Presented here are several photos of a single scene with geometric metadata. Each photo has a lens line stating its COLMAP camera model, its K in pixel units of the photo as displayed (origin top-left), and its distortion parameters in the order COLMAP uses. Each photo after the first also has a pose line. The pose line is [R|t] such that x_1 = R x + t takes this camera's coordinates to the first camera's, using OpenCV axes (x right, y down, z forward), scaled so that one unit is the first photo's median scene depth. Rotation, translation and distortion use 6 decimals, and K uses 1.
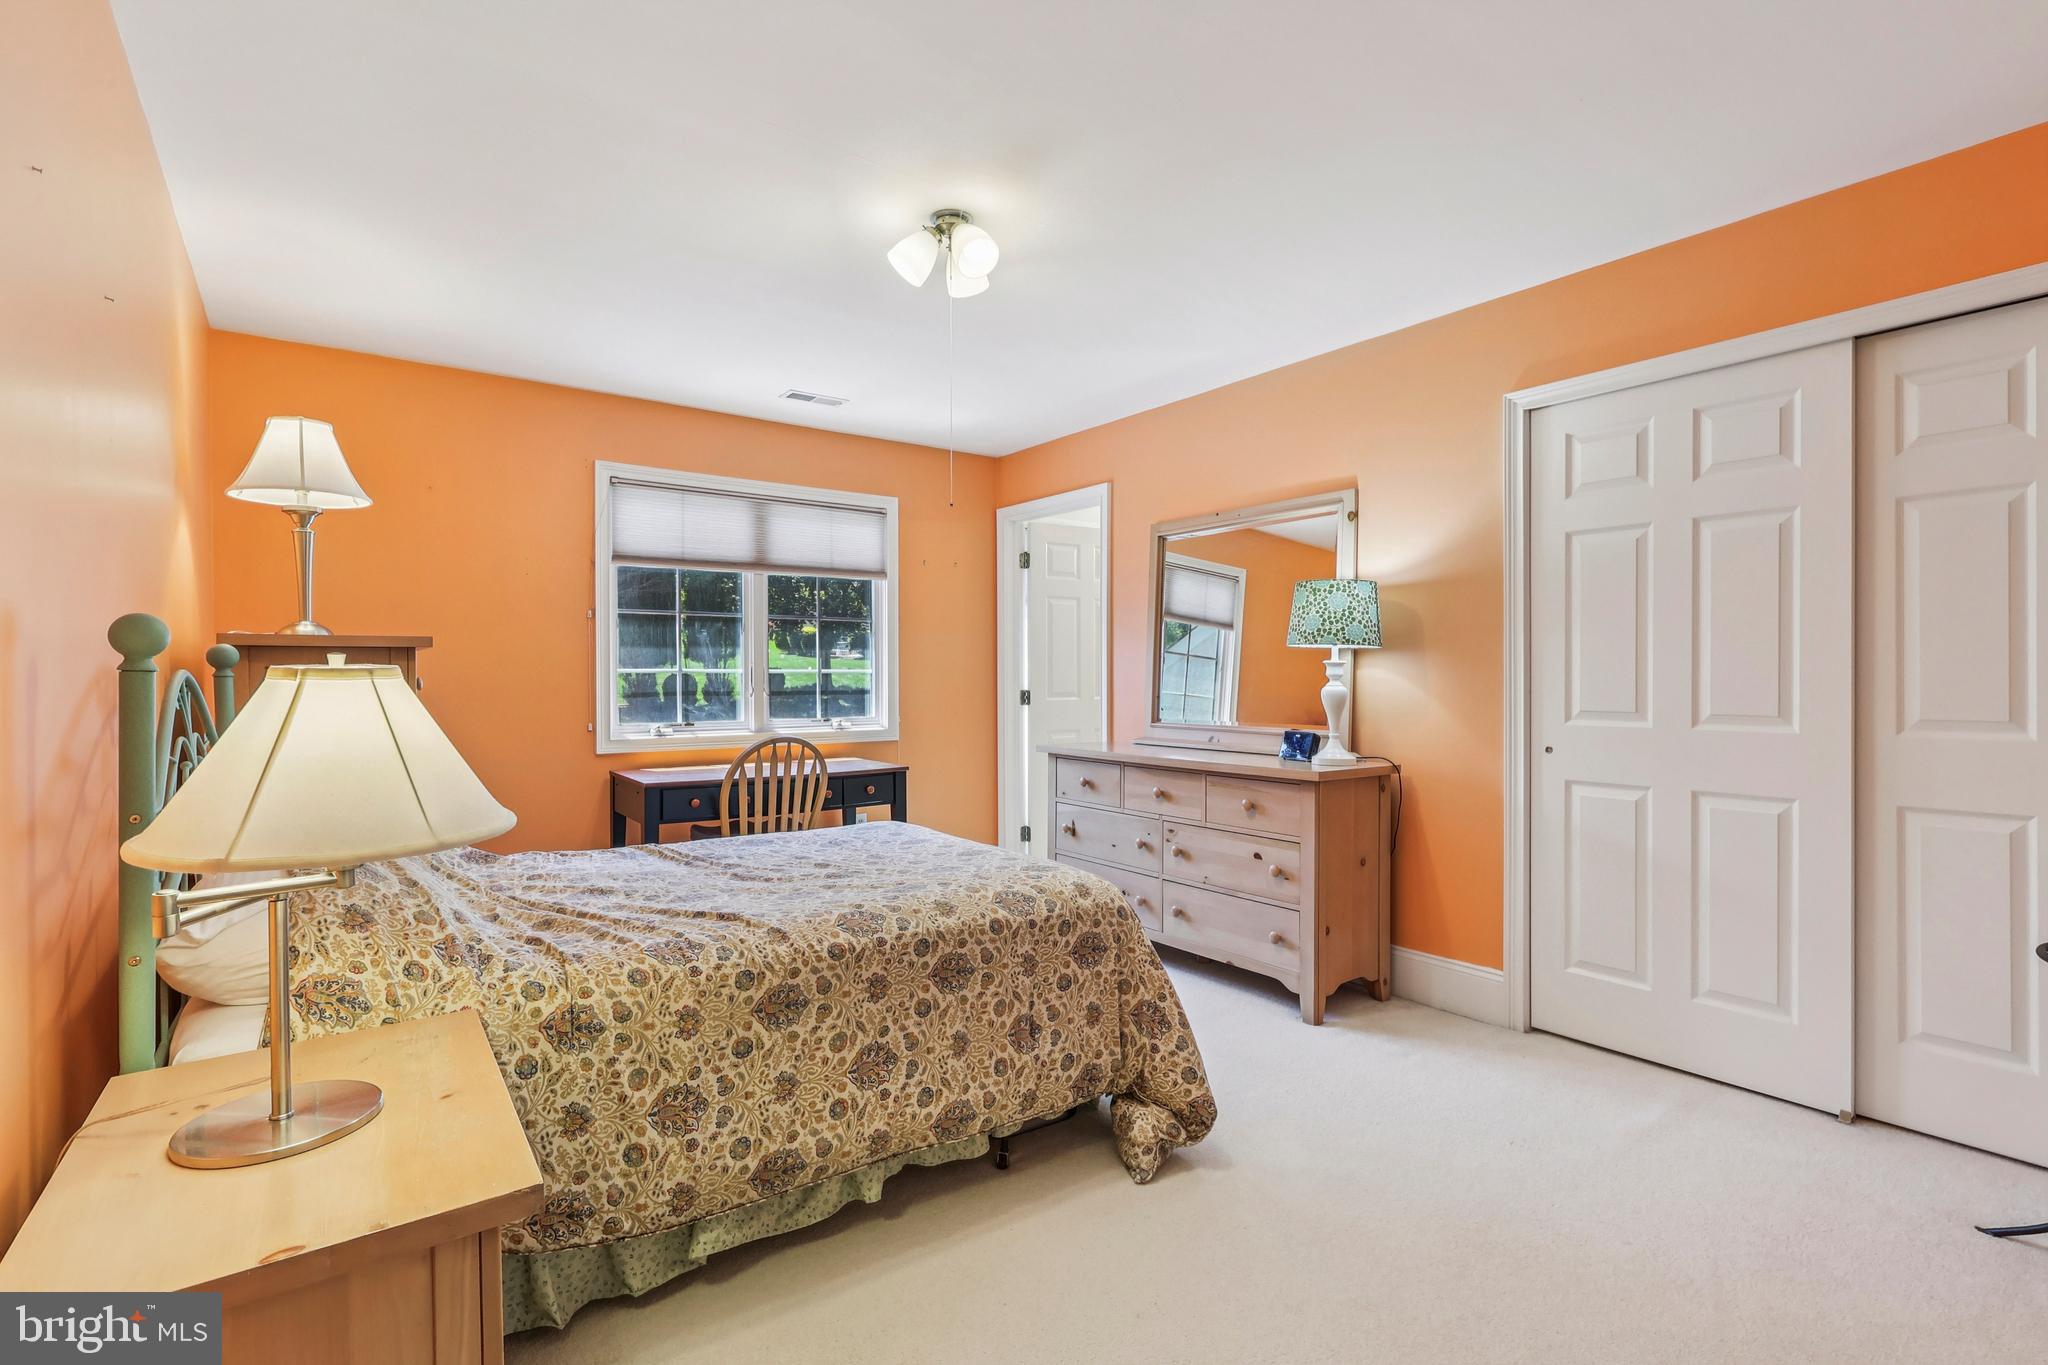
lens RADIAL K [[944.2, 0, 1031.1], [0, 944.2, 680.2], [0, 0, 1]] dist [-0.002553, -0.000220]
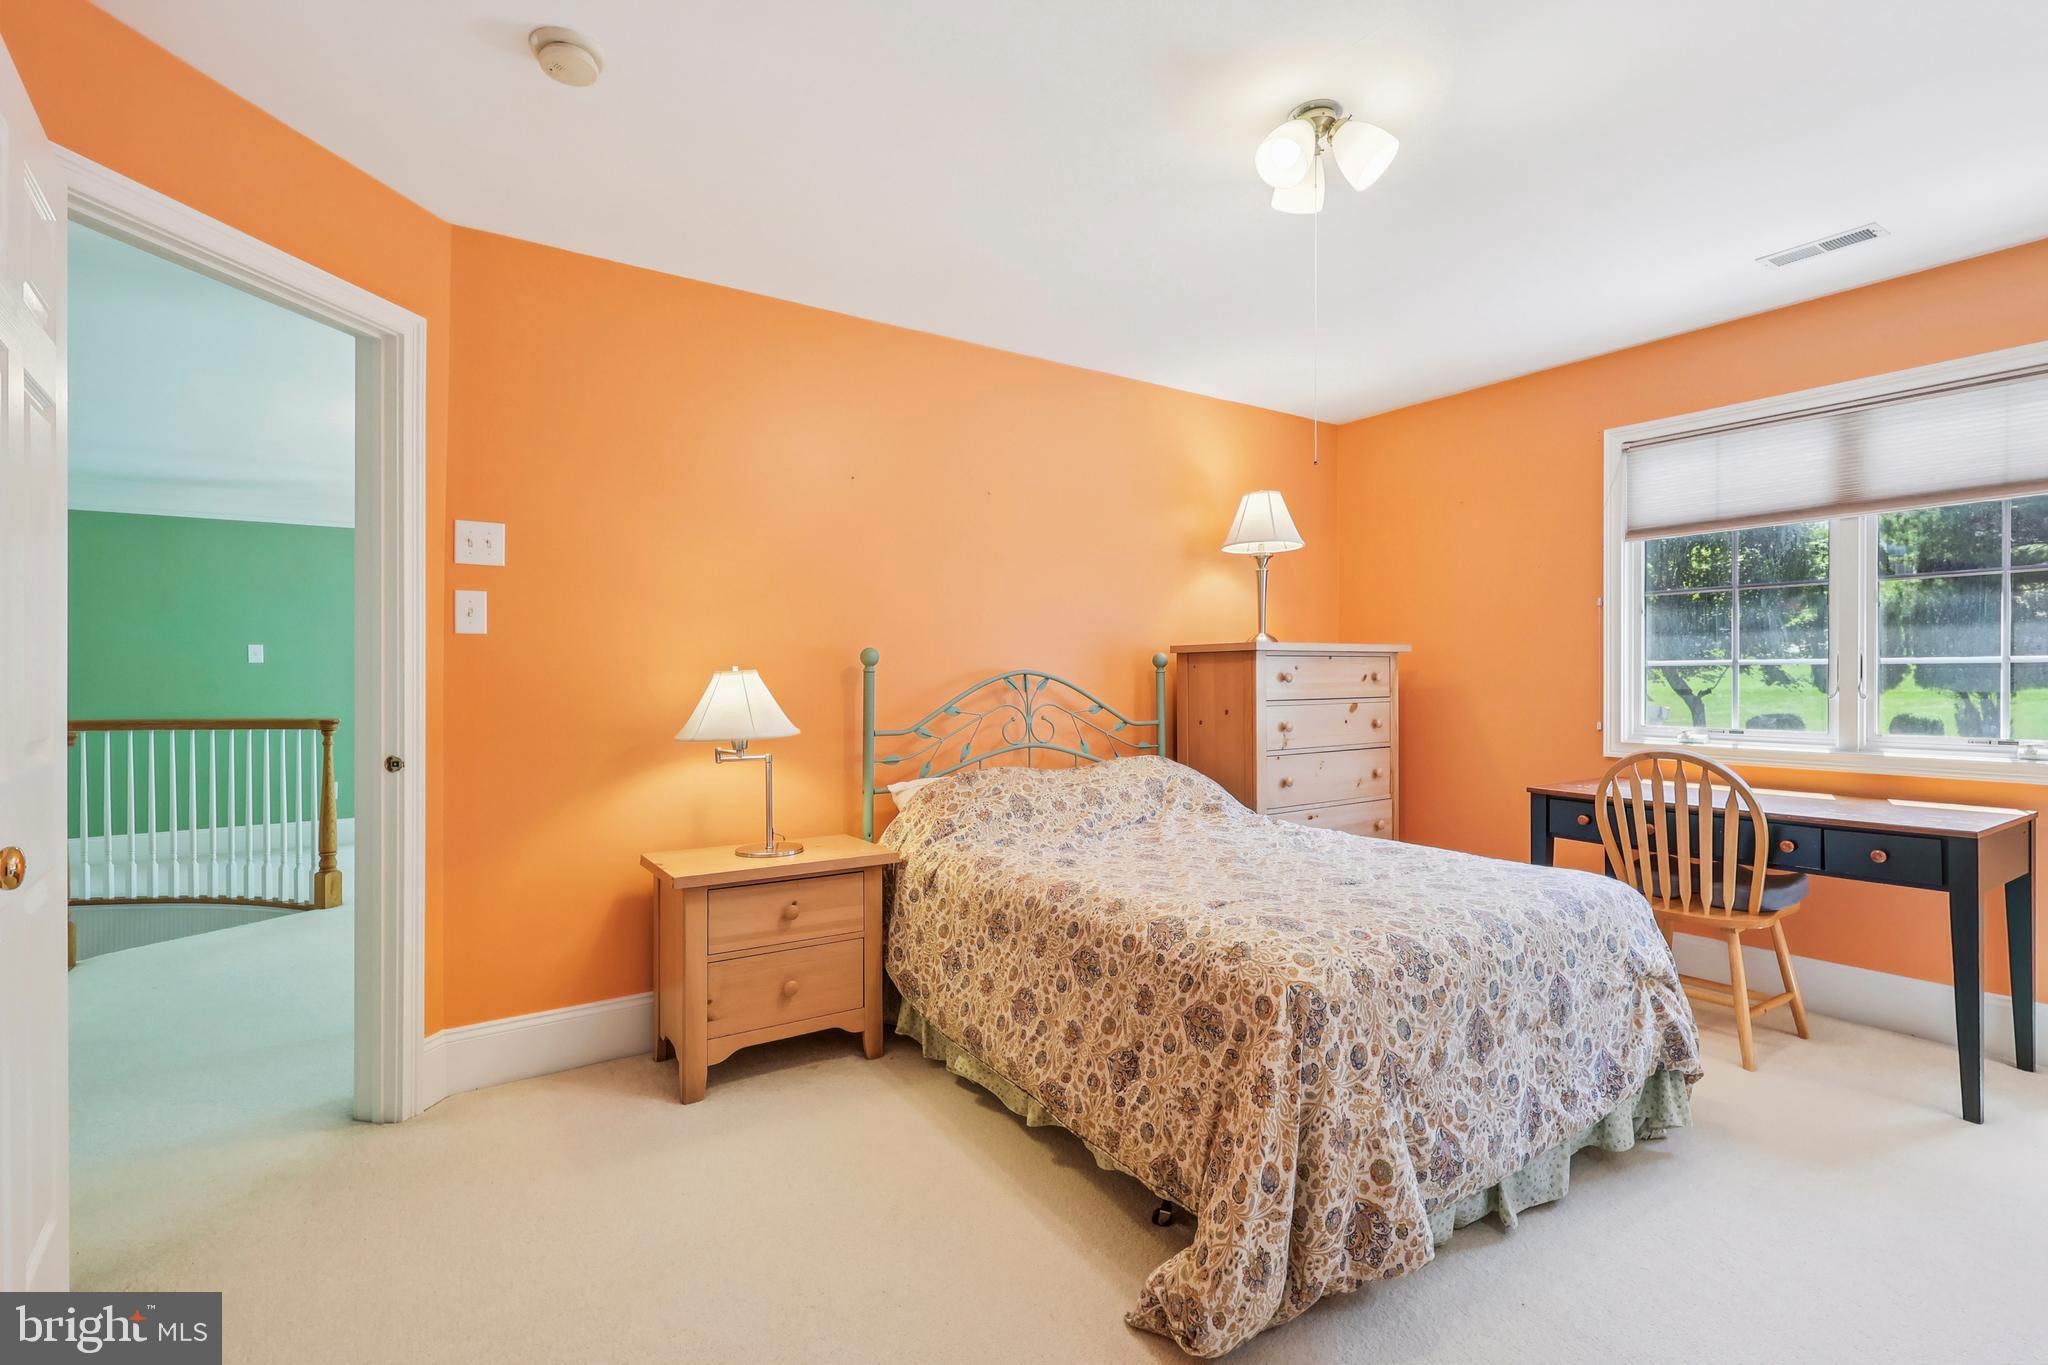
lens RADIAL K [[944.2, 0, 1031.1], [0, 944.2, 680.2], [0, 0, 1]] dist [-0.002553, -0.000220]
pose [[-0.039812, 0.006906, -0.999183, 0.492792], [0.001798, 0.999975, 0.006839, -0.001990], [0.999206, -0.001524, -0.039823, 0.521367]]
